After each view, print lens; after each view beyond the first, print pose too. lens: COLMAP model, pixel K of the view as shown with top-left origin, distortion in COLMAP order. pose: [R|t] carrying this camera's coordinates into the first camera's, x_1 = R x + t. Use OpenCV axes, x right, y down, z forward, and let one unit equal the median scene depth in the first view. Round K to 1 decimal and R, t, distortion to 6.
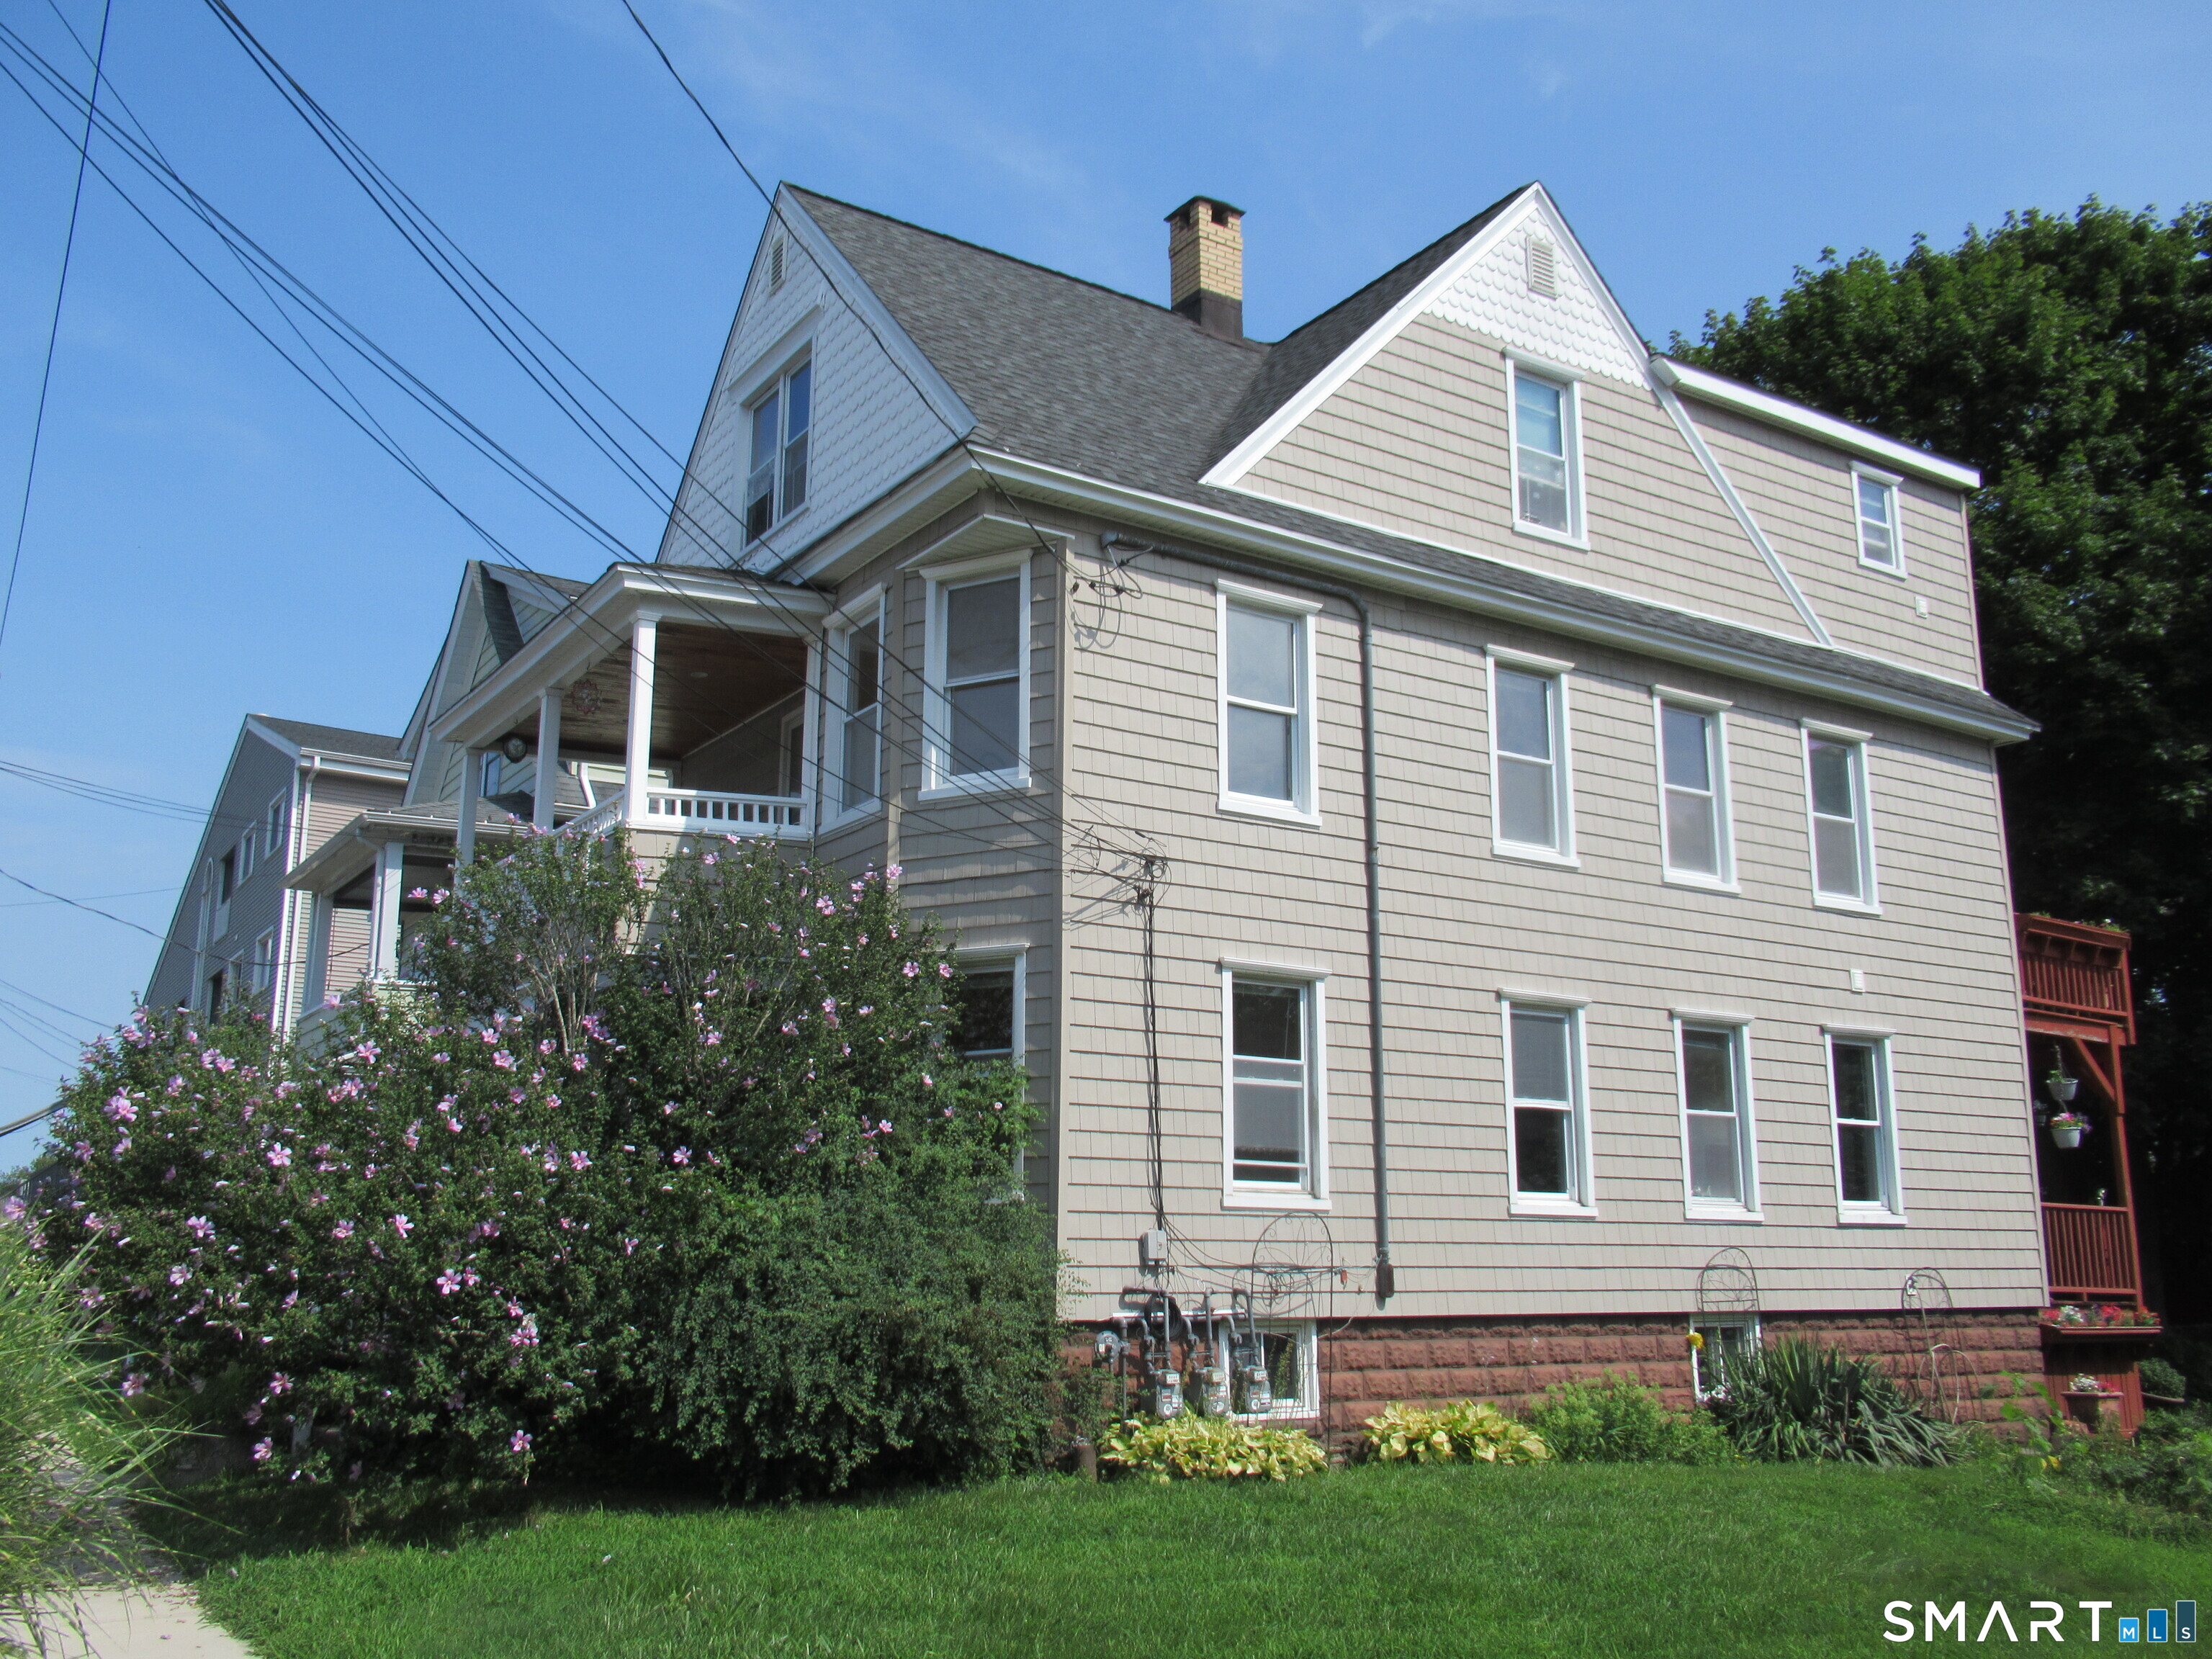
lens RADIAL K [[1980.8, 0, 1106.5], [0, 1980.8, 845.6], [0, 0, 1]] dist [0.032536, -0.030745]
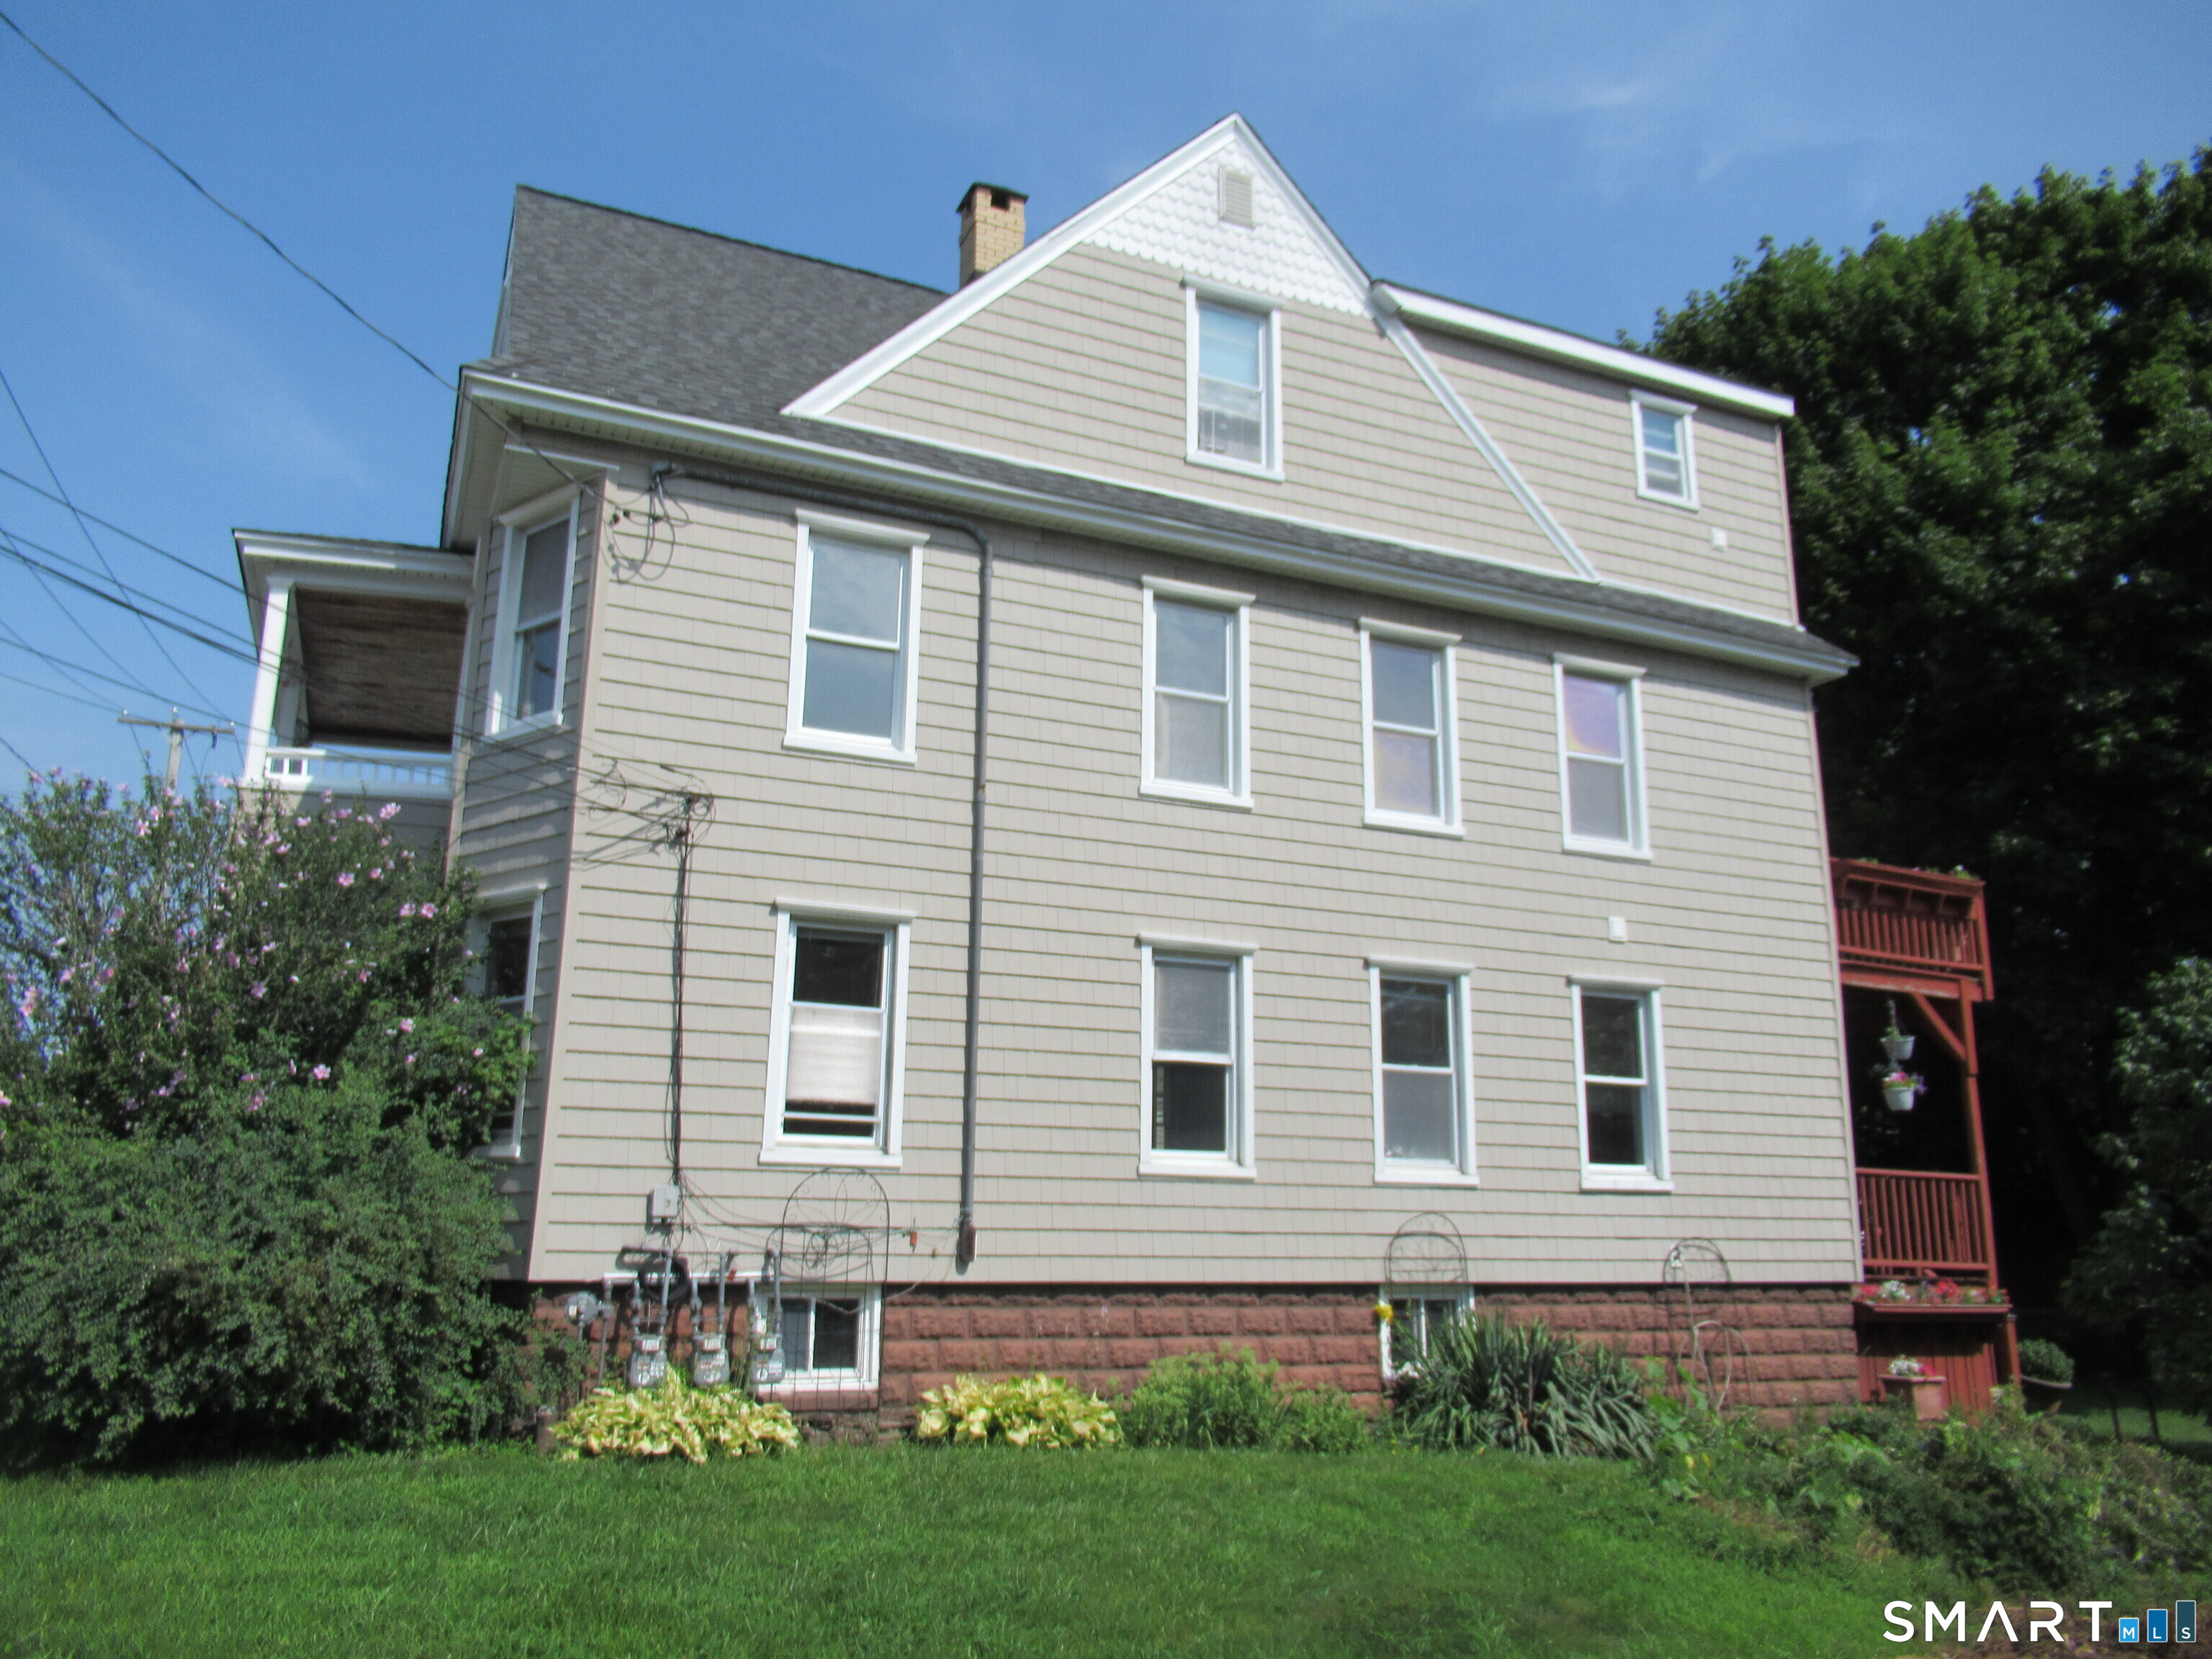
lens RADIAL K [[1663.4, 0, 1102.5], [0, 1663.4, 833.0], [0, 0, 1]] dist [-0.005960, 0.001971]
pose [[0.985834, -0.025386, -0.165794, 0.297277], [0.021219, 0.999414, -0.026853, 0.042512], [0.166379, 0.022955, 0.985795, 0.206299]]
